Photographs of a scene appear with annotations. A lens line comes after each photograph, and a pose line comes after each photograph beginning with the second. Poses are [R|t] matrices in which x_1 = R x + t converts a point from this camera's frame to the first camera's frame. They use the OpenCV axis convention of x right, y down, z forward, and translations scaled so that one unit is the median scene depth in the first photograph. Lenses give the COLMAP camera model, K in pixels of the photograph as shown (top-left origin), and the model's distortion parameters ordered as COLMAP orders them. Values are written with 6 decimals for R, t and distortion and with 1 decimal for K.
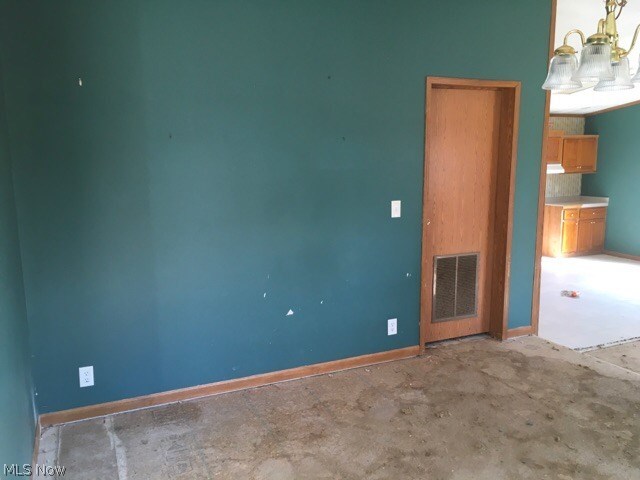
lens RADIAL K [[543.0, 0, 322.2], [0, 543.0, 240.9], [0, 0, 1]] dist [0.072004, -0.096885]
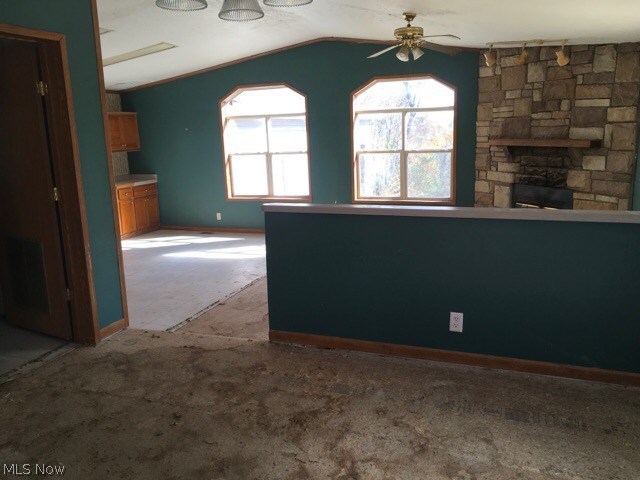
lens RADIAL K [[543.0, 0, 315.8], [0, 543.0, 241.1], [0, 0, 1]] dist [0.072004, -0.096885]
pose [[0.699781, -0.158548, 0.696541, 0.000139], [0.139072, 0.986639, 0.084862, -0.001132], [-0.700690, 0.037485, 0.712481, 0.162318]]
